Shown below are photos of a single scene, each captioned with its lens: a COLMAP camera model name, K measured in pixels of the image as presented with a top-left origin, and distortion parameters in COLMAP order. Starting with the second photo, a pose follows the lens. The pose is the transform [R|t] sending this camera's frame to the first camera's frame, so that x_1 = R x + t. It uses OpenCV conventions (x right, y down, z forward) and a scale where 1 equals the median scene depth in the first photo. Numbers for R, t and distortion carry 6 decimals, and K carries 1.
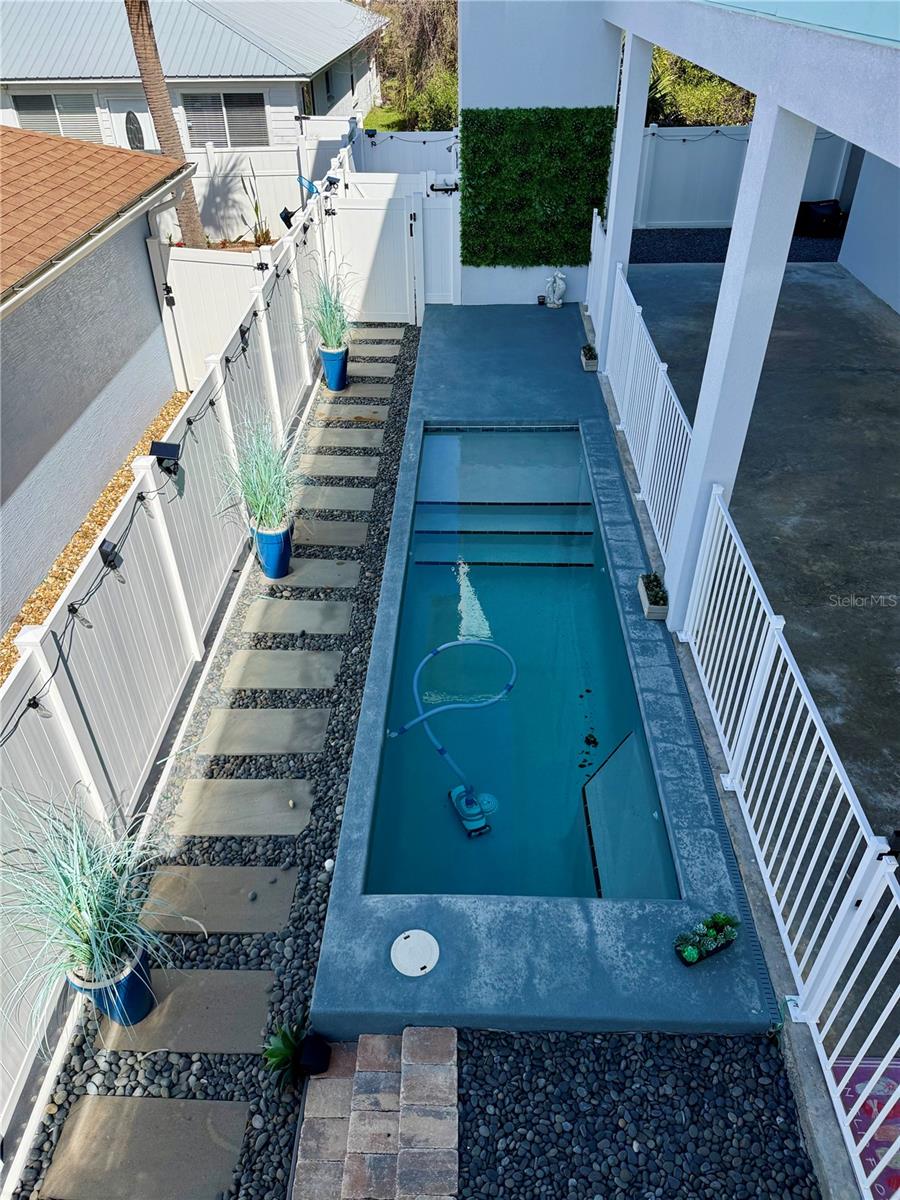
lens RADIAL K [[844.0, 0, 445.2], [0, 844.0, 600.4], [0, 0, 1]] dist [0.037839, -0.039326]
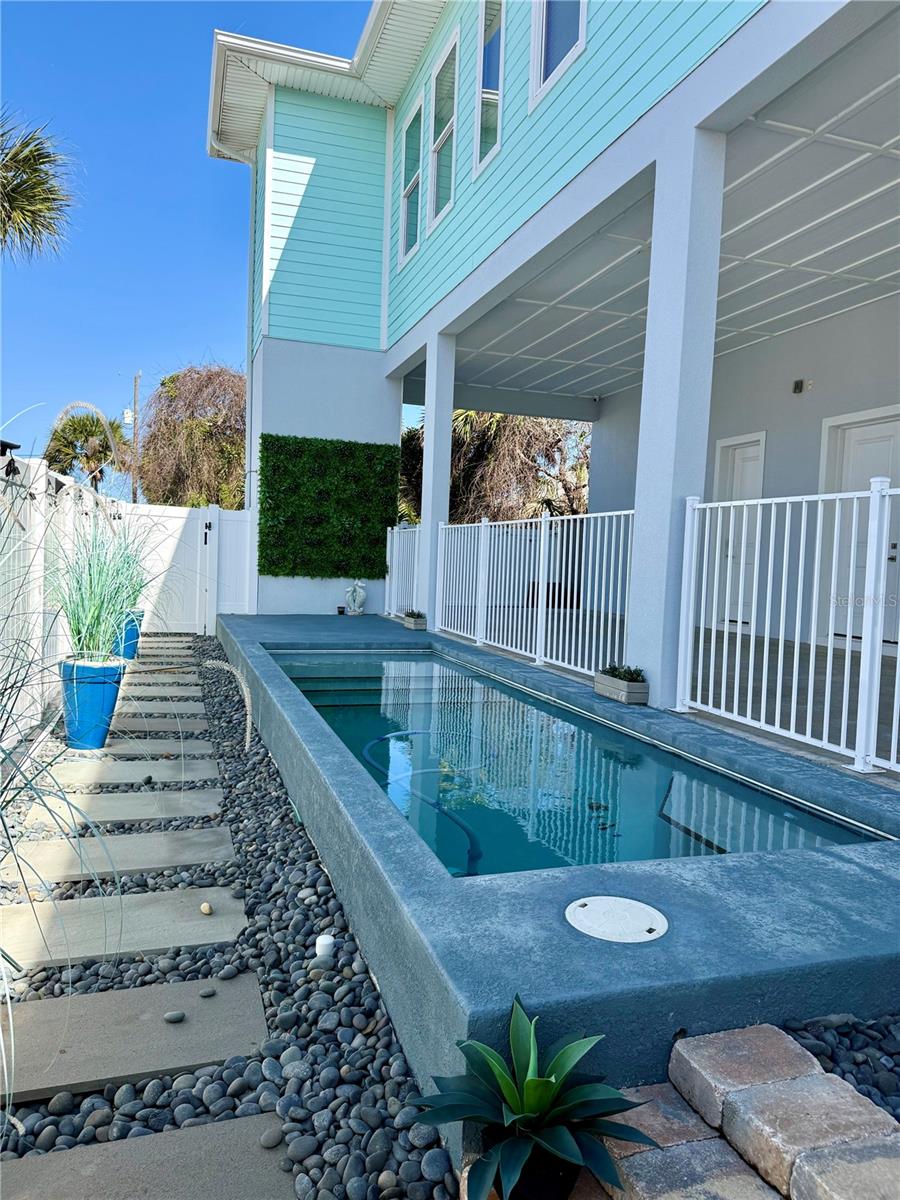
lens RADIAL K [[844.0, 0, 458.1], [0, 844.0, 601.3], [0, 0, 1]] dist [0.037839, -0.039326]
pose [[0.936153, 0.030640, 0.350256, -0.238037], [0.170476, 0.831705, -0.528399, 0.409606], [-0.307500, 0.554372, 0.773379, 0.451943]]
